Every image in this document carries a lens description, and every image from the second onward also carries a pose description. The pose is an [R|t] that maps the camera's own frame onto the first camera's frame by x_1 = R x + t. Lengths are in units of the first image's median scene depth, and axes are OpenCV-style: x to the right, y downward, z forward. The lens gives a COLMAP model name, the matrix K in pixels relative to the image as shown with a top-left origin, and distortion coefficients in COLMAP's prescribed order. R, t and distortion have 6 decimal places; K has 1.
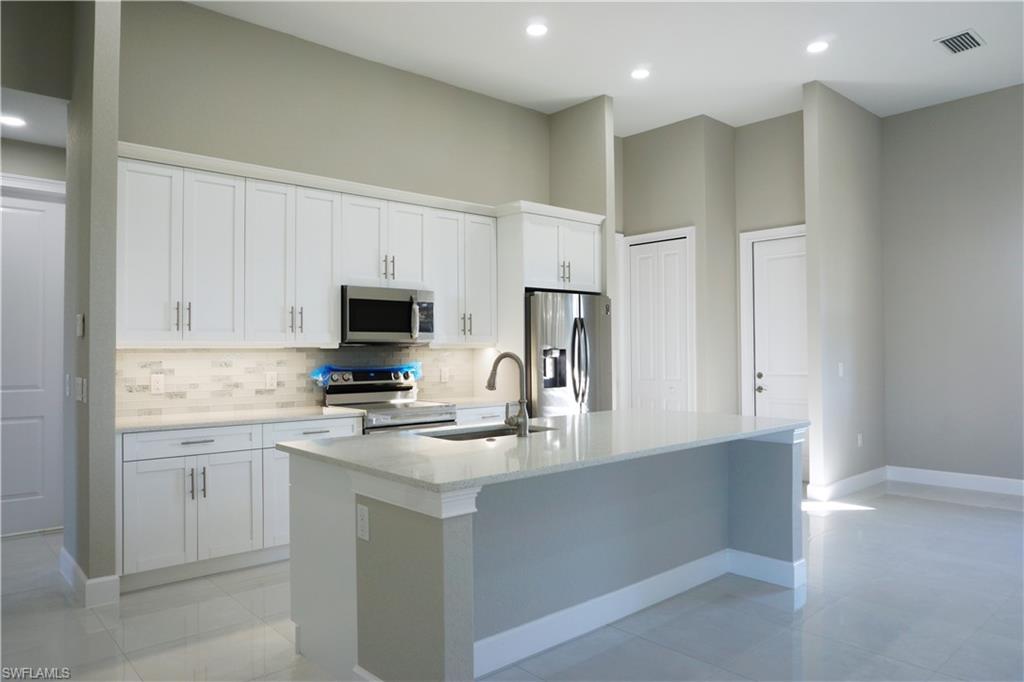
lens RADIAL K [[685.1, 0, 512.0], [0, 685.1, 341.0], [0, 0, 1]] dist [-0.003340, 0.000317]
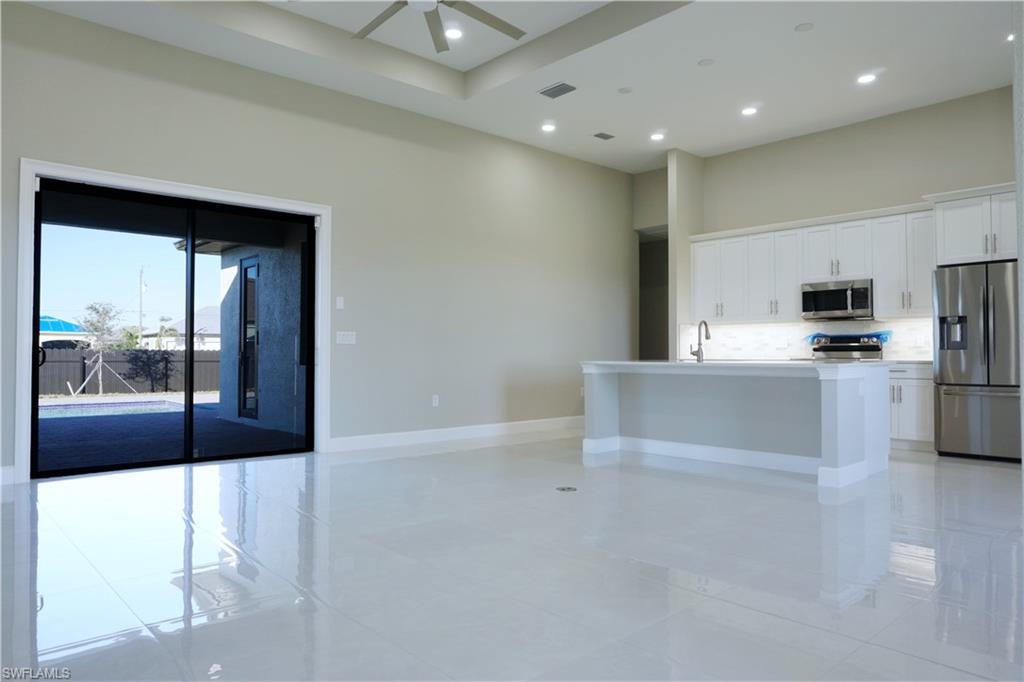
lens RADIAL K [[685.1, 0, 512.0], [0, 685.1, 341.0], [0, 0, 1]] dist [-0.003340, 0.000317]
pose [[0.026908, -0.008417, -0.999602, 1.364361], [0.022113, 0.999725, -0.007823, 0.051811], [0.999393, -0.021894, 0.027087, 0.261276]]
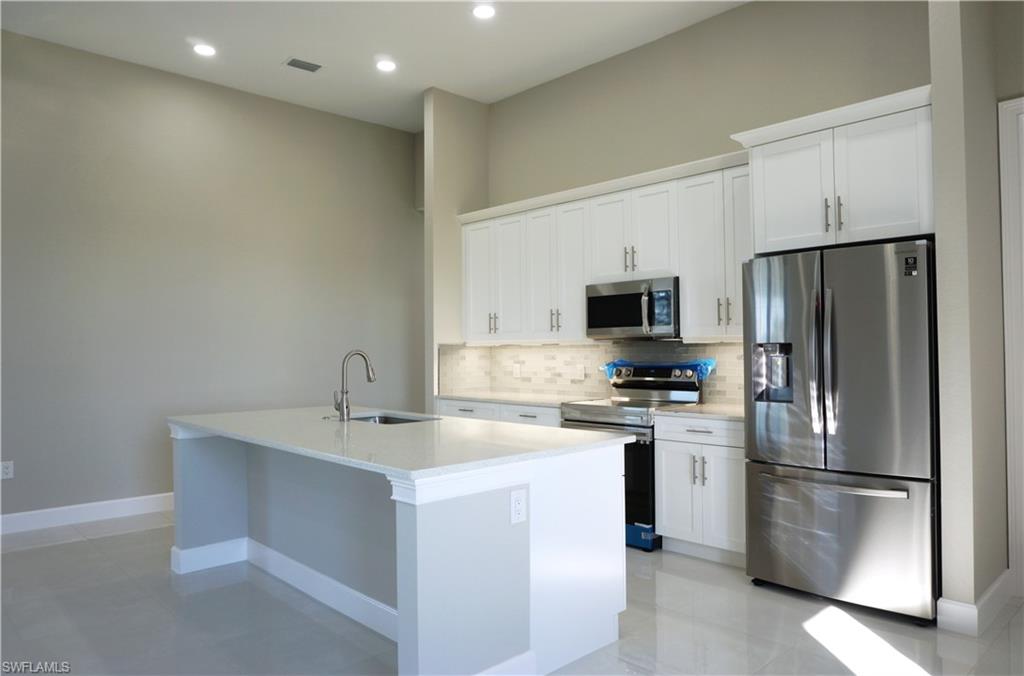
lens RADIAL K [[699.4, 0, 488.0], [0, 699.4, 334.5], [0, 0, 1]] dist [-0.003158, 0.001148]
pose [[0.016365, -0.014807, -0.999756, 0.831117], [0.026627, 0.999542, -0.014368, 0.006434], [0.999511, -0.026386, 0.016752, 0.822621]]
